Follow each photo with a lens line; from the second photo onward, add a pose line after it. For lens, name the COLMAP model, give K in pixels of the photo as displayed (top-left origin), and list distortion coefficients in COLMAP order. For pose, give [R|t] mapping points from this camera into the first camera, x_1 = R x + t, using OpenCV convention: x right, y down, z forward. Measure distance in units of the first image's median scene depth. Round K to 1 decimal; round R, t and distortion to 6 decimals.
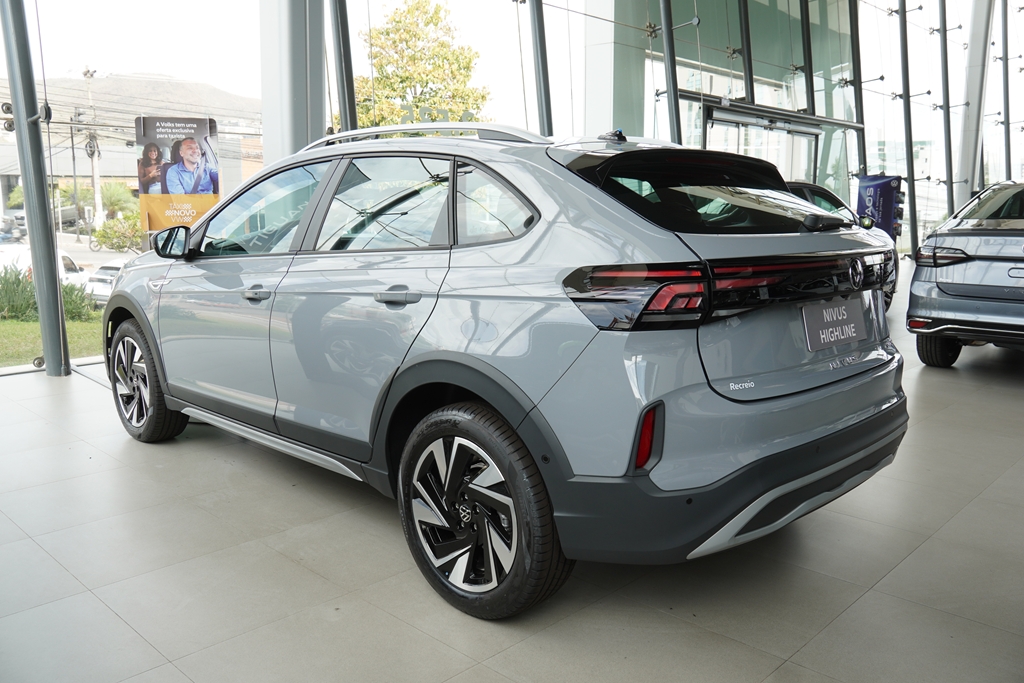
lens RADIAL K [[842.1, 0, 512.0], [0, 842.1, 341.5], [0, 0, 1]] dist [-0.092994, 0.133520]
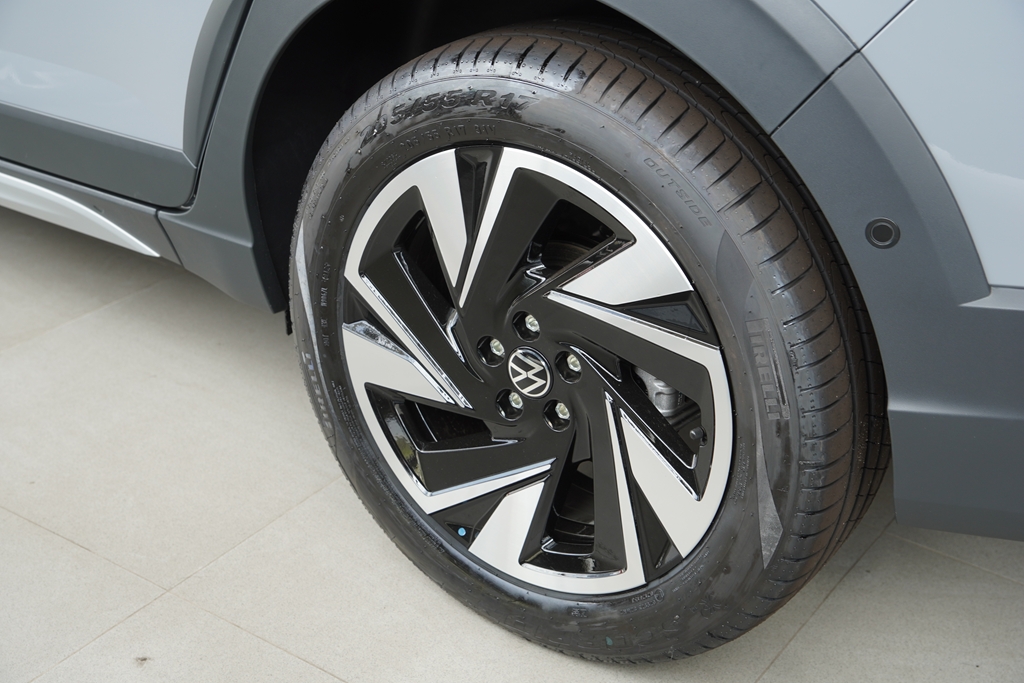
lens RADIAL K [[1543.8, 0, 512.0], [0, 1543.8, 341.5], [0, 0, 1]] dist [0.188871, 0.060921]
pose [[0.990352, -0.059636, 0.125084, -0.138955], [0.017020, 0.948172, 0.317302, 0.001370], [-0.137524, -0.312112, 0.940039, 0.442448]]
